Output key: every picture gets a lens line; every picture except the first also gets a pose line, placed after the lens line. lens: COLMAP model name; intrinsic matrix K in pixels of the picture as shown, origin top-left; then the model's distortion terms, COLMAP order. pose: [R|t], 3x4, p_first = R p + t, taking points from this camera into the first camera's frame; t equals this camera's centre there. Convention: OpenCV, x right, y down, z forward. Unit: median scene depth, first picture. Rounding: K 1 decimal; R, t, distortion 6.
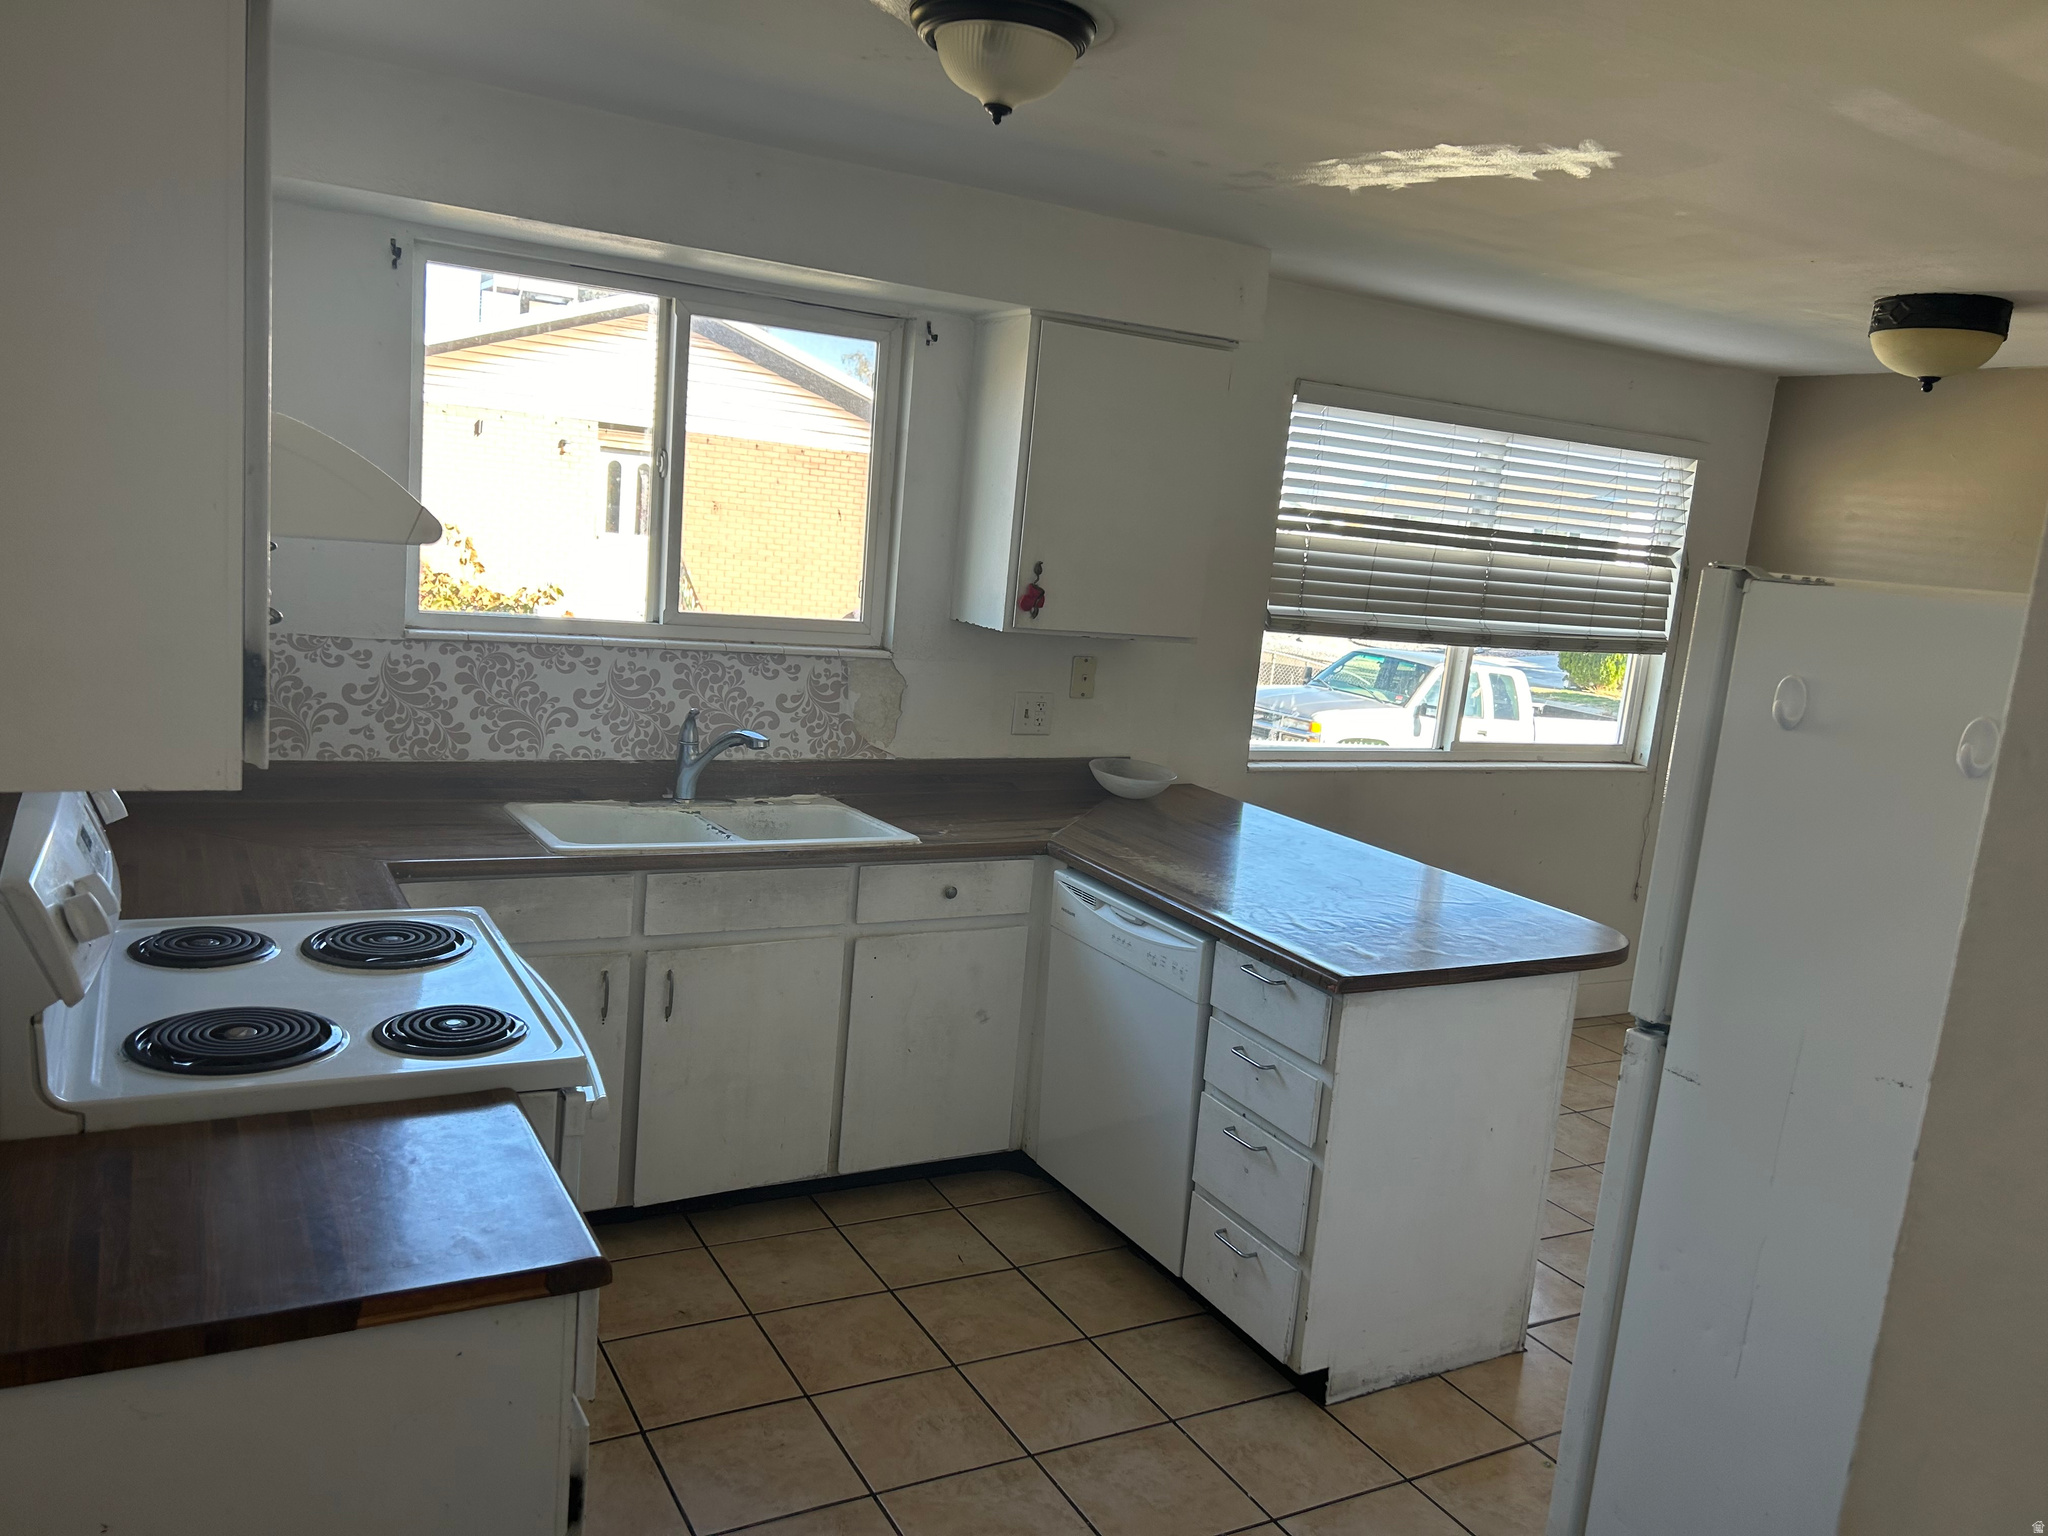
lens RADIAL K [[1515.5, 0, 1028.0], [0, 1515.5, 759.8], [0, 0, 1]] dist [0.014789, -0.014212]
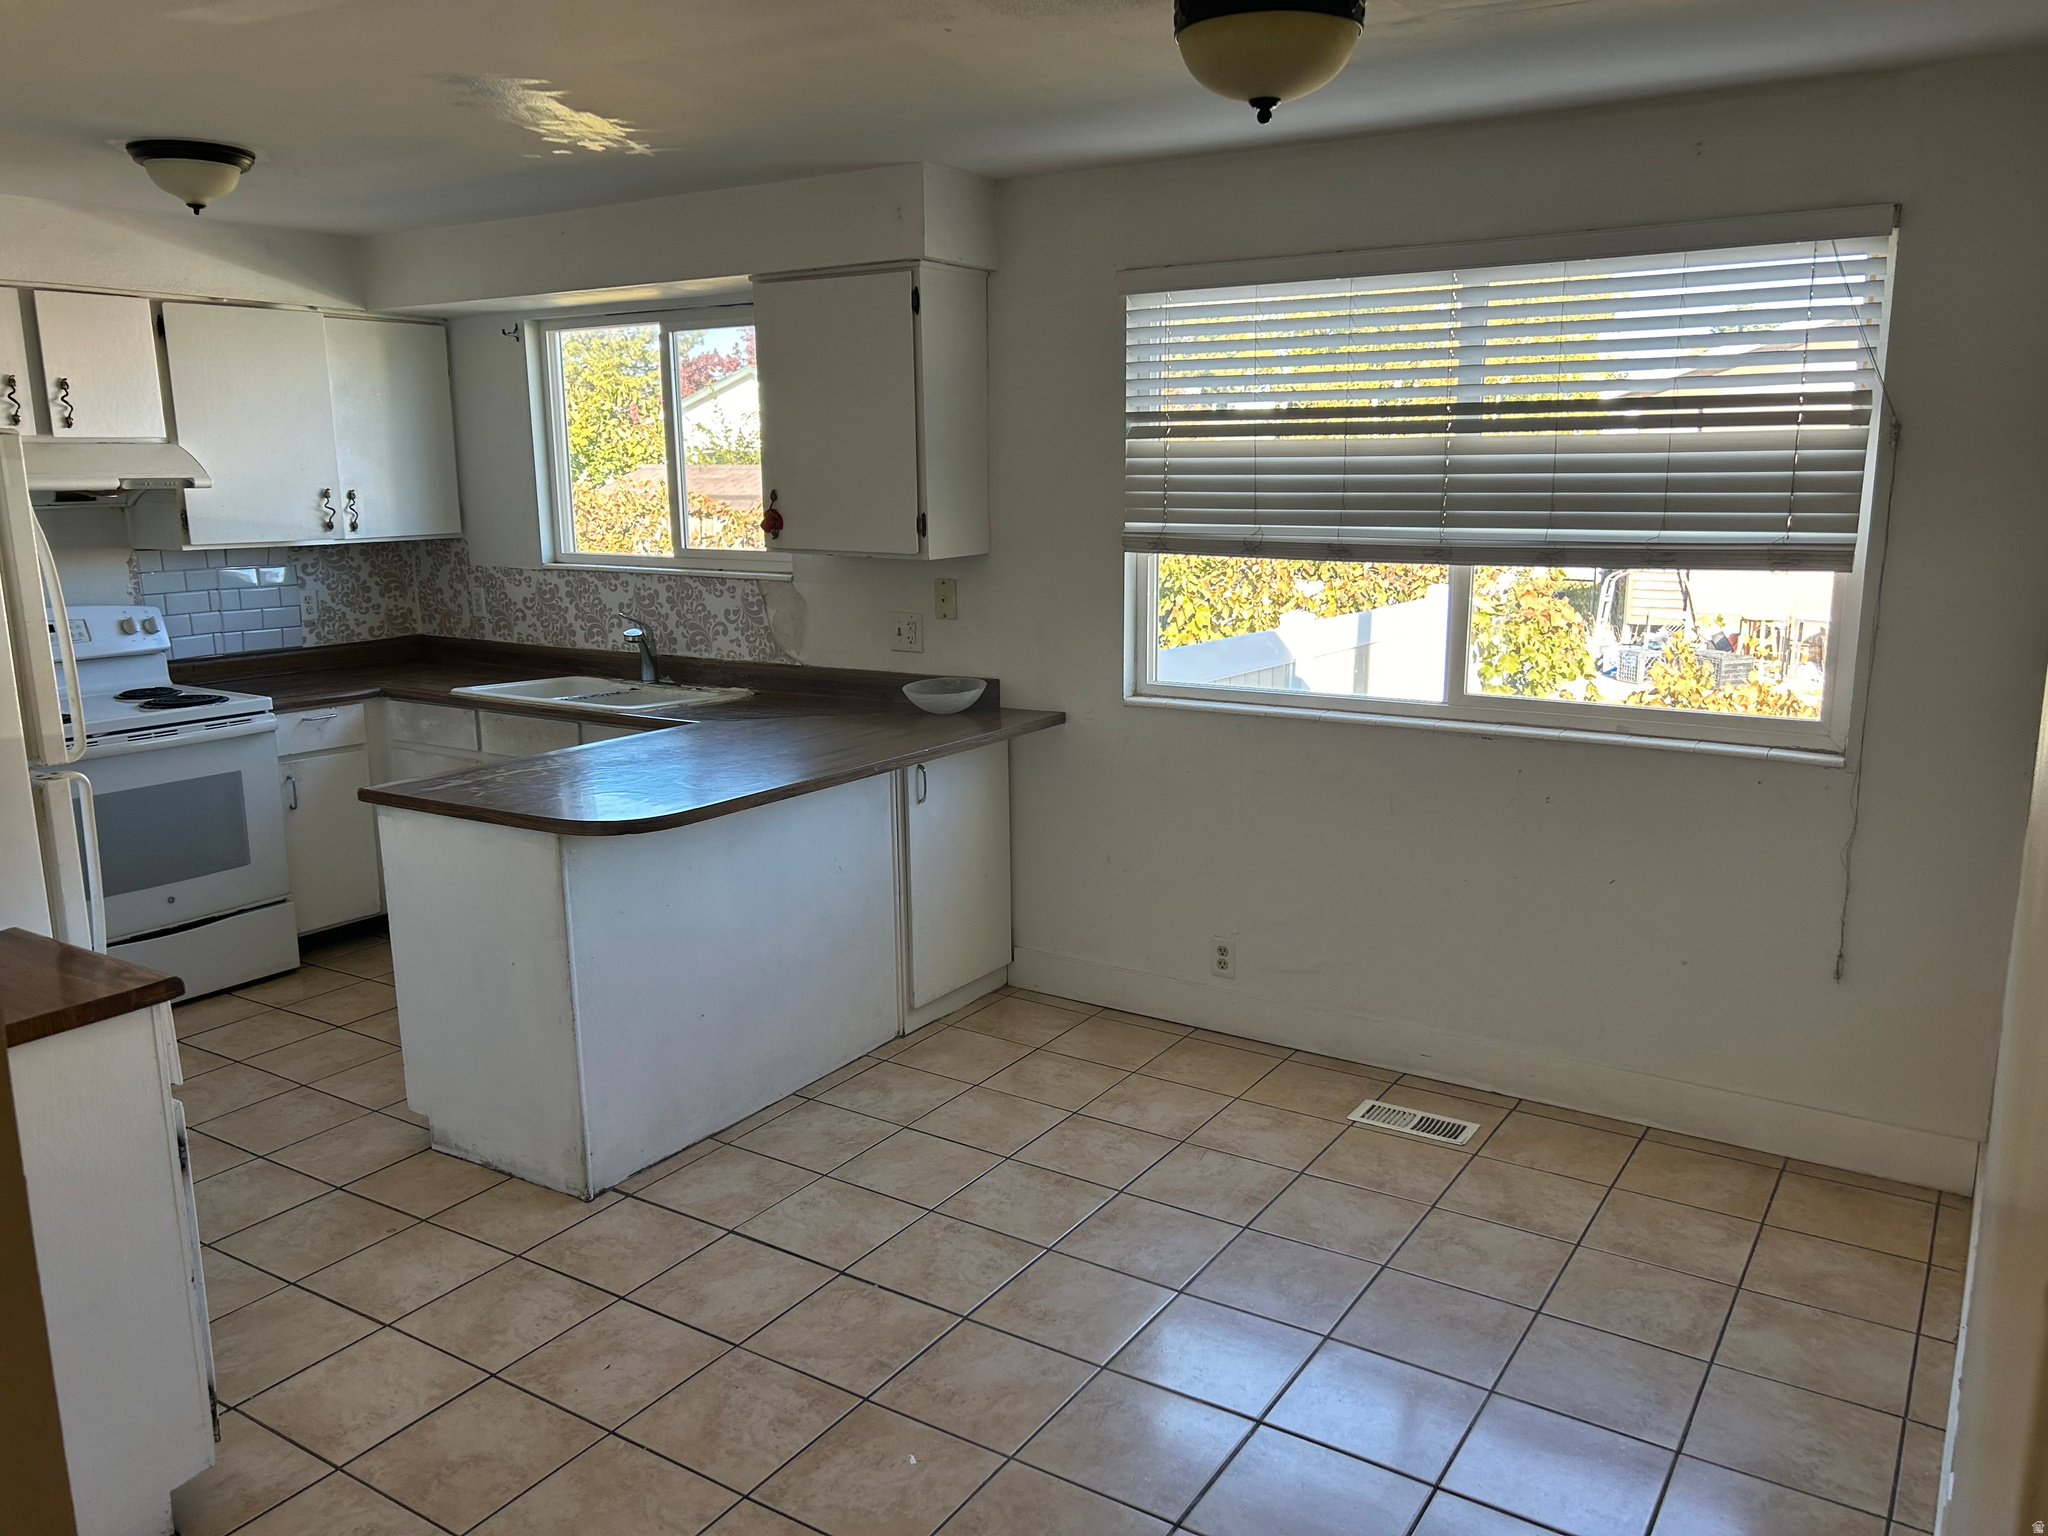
lens RADIAL K [[1548.3, 0, 1024.0], [0, 1548.3, 768.0], [0, 0, 1]] dist [0.057276, -0.075589]
pose [[0.474218, 0.083220, -0.876465, 1.095575], [-0.080920, 0.995429, 0.050733, 0.004277], [0.876681, 0.046865, 0.478785, 0.568188]]
